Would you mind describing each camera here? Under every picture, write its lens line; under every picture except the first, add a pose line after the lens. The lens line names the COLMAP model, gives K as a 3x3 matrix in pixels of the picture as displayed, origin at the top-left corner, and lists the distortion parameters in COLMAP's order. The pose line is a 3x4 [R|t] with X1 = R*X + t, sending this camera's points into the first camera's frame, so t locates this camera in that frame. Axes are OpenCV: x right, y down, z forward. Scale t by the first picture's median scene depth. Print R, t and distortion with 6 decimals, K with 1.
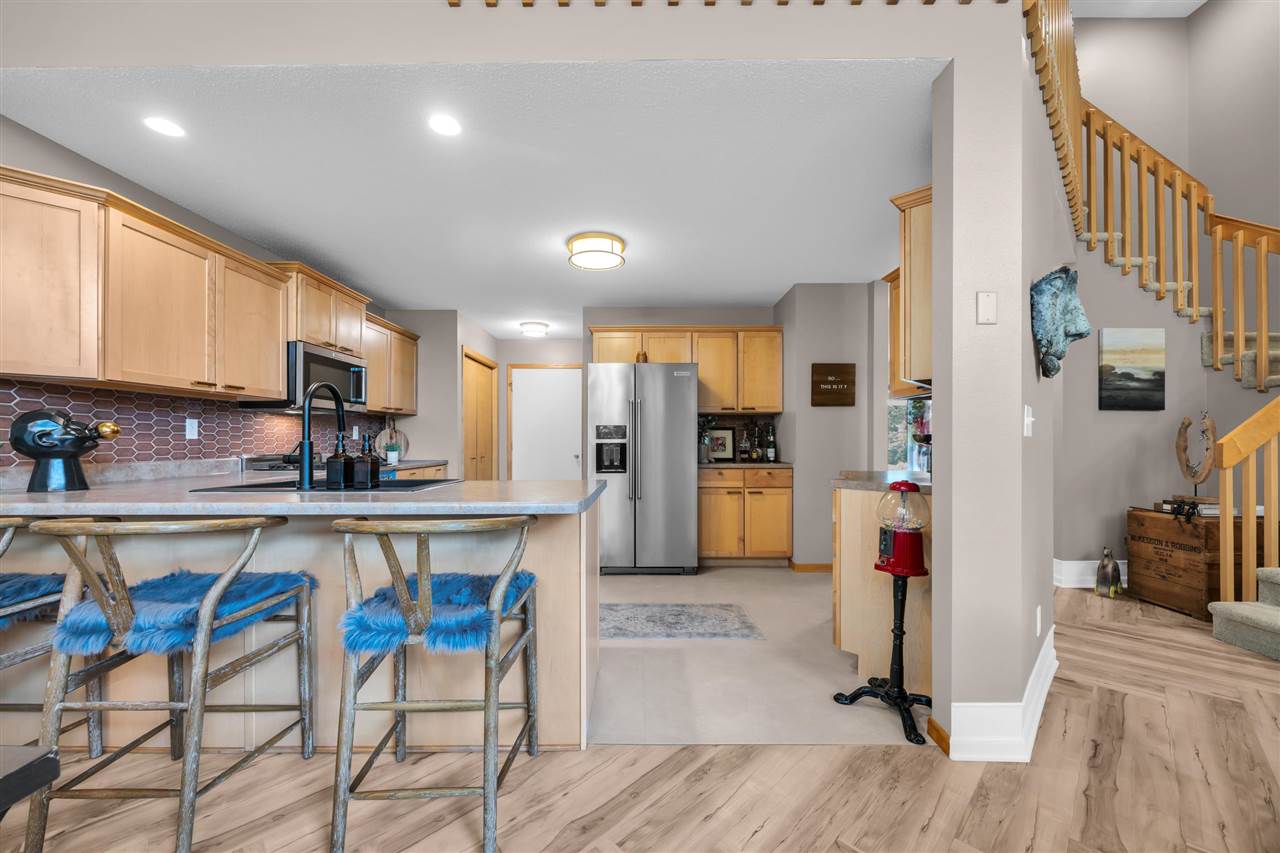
lens RADIAL K [[493.3, 0, 638.3], [0, 493.3, 439.4], [0, 0, 1]] dist [-0.000605, -0.000054]
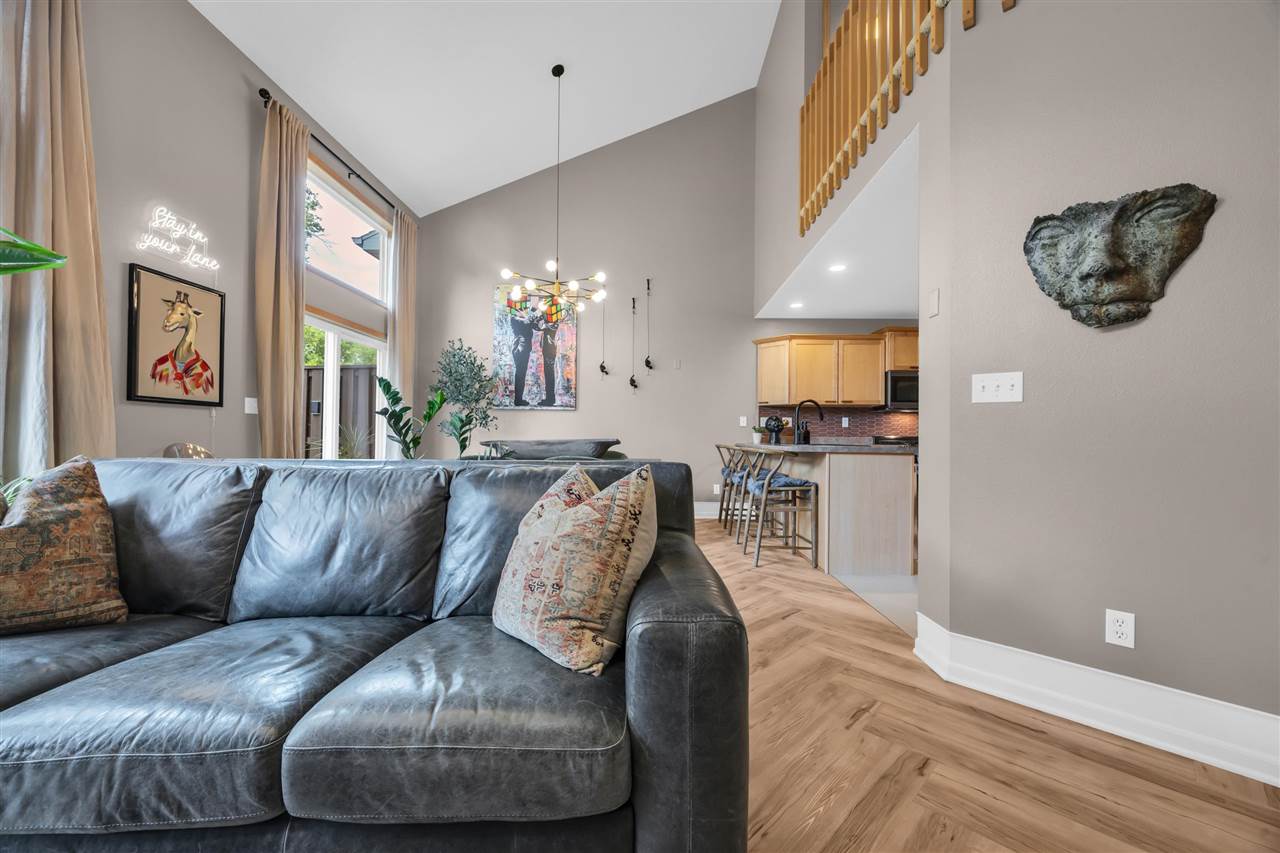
lens RADIAL K [[490.0, 0, 643.7], [0, 490.0, 428.5], [0, 0, 1]] dist [-0.001780, -0.000114]
pose [[-0.011926, -0.014447, -0.999825, 0.886322], [-0.008442, 0.999861, -0.014346, 0.031704], [0.999893, 0.008270, -0.012046, 0.127055]]
